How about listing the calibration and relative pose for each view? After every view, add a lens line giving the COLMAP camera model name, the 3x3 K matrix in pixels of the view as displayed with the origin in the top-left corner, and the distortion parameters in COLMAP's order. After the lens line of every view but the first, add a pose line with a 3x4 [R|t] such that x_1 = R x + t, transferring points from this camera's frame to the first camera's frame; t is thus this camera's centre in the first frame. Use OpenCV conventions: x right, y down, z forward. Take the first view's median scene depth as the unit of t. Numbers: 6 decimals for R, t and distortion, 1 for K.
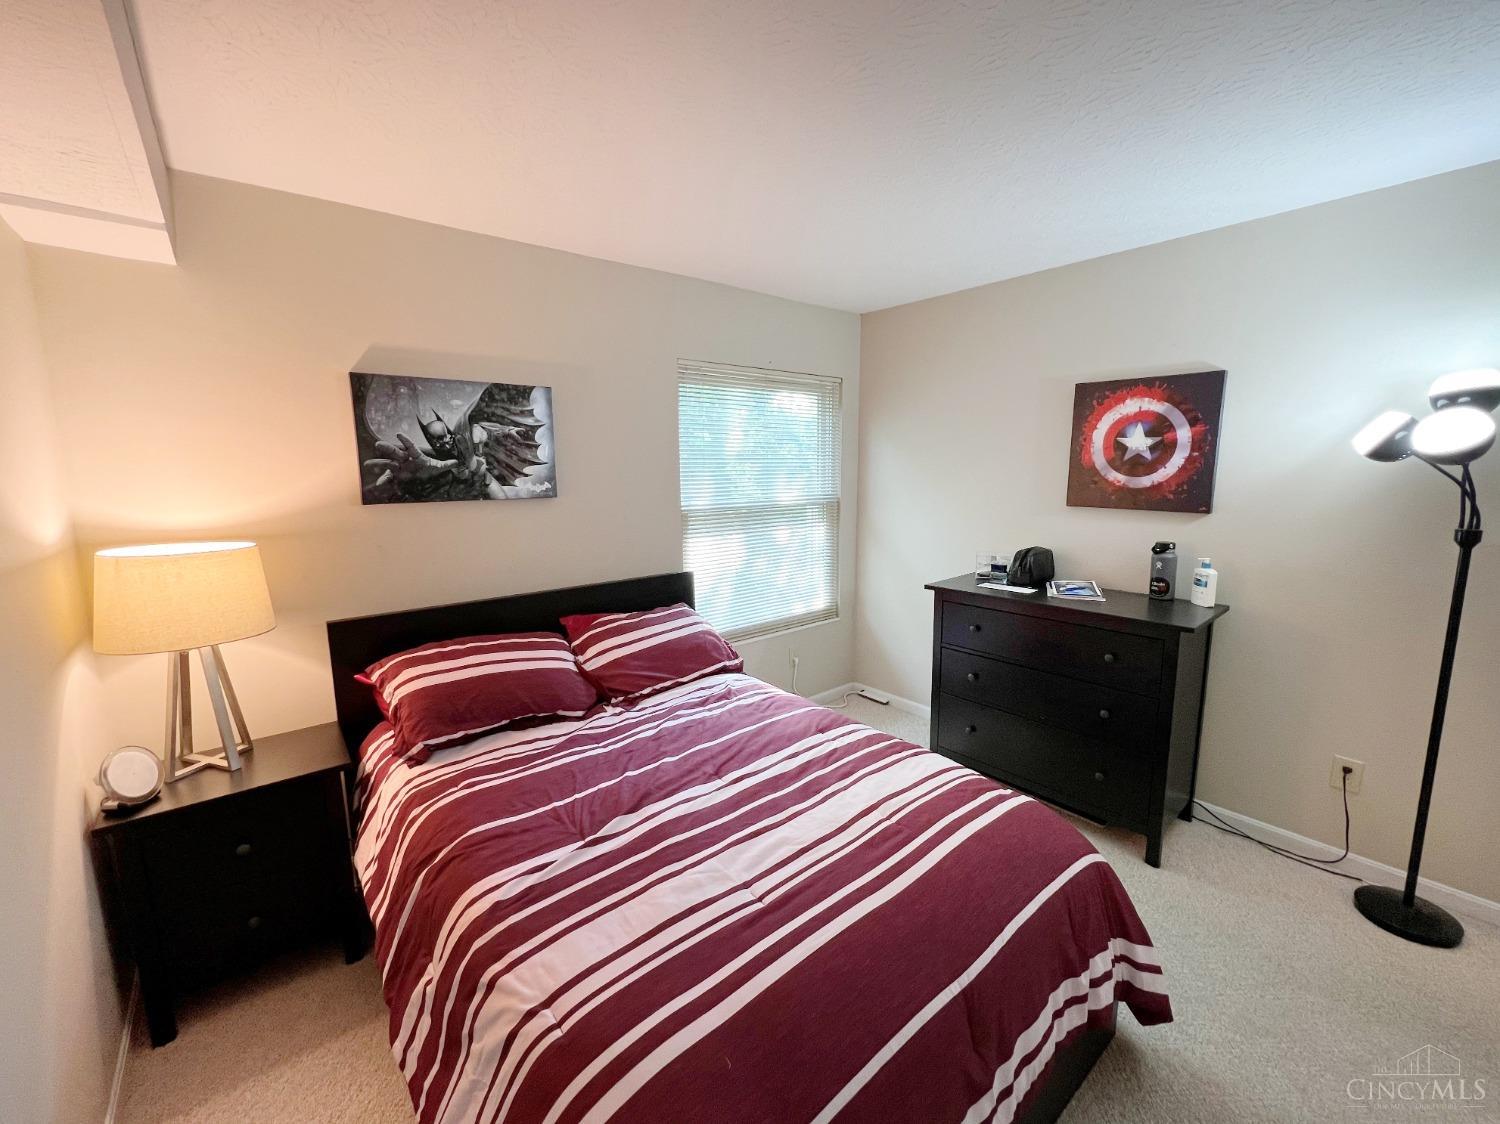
lens RADIAL K [[609.4, 0, 753.5], [0, 609.4, 556.9], [0, 0, 1]] dist [-0.000362, 0.000357]
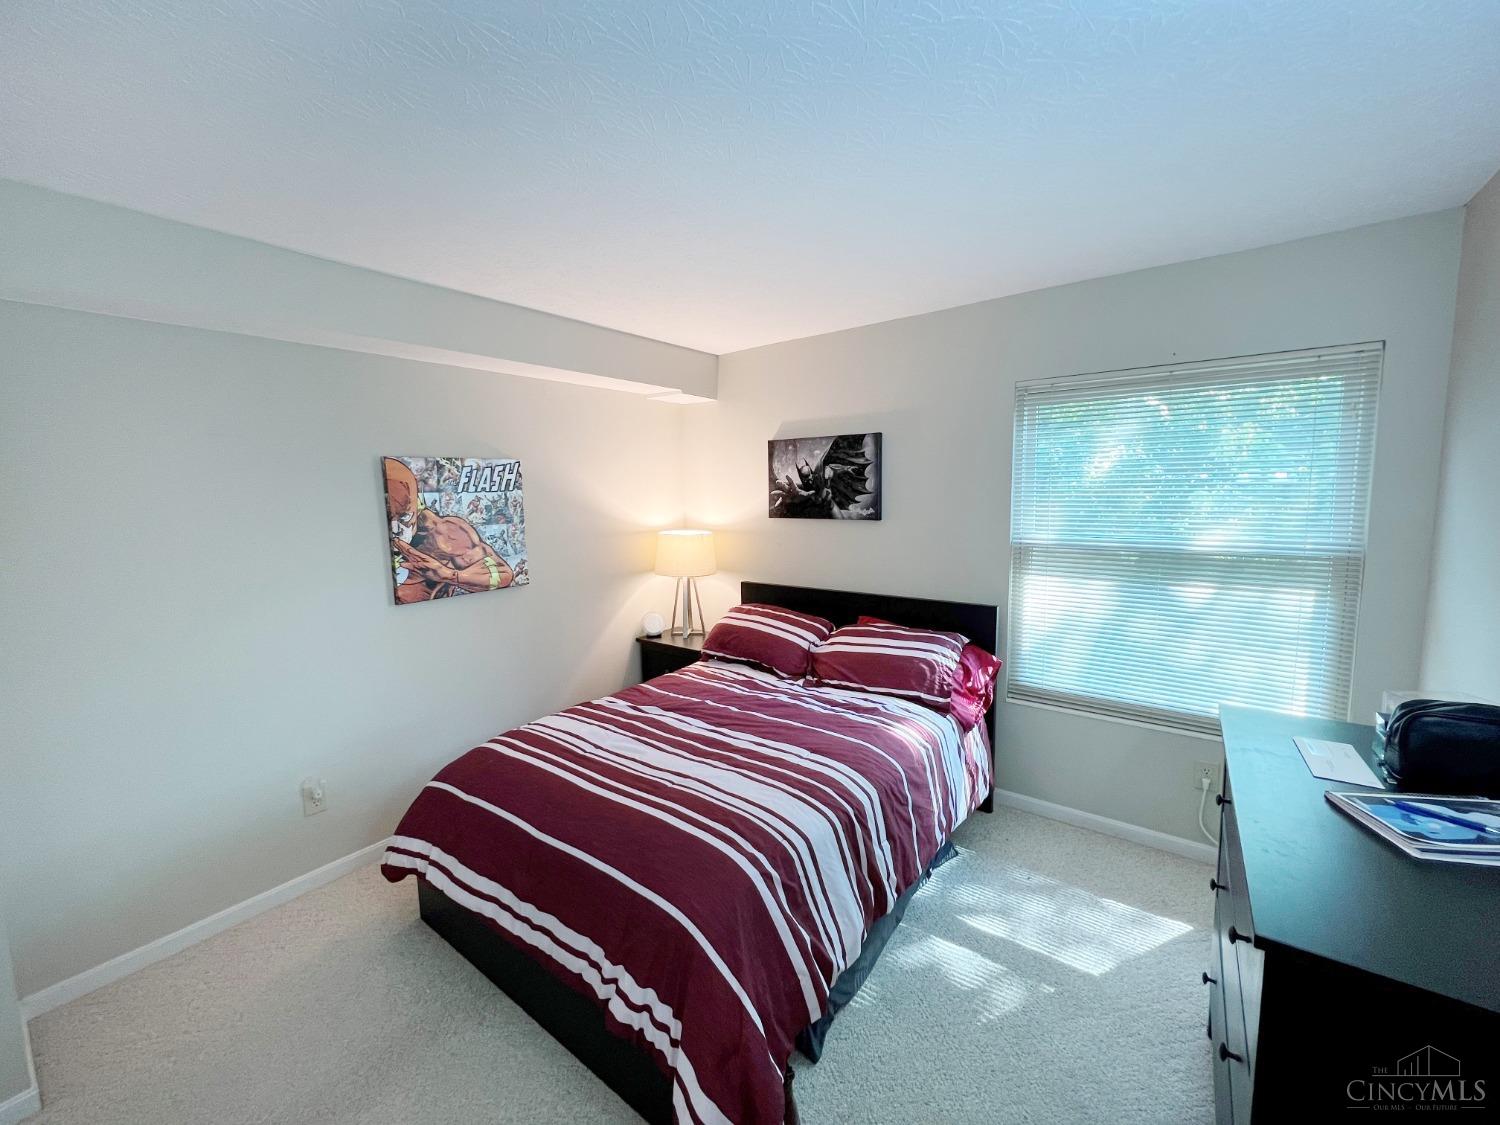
lens RADIAL K [[609.4, 0, 751.0], [0, 609.4, 559.7], [0, 0, 1]] dist [-0.000362, 0.000357]
pose [[0.225388, 0.119906, -0.966862, 0.929980], [-0.130569, 0.987163, 0.091986, -0.111226], [0.965480, 0.105509, 0.238151, 0.521663]]
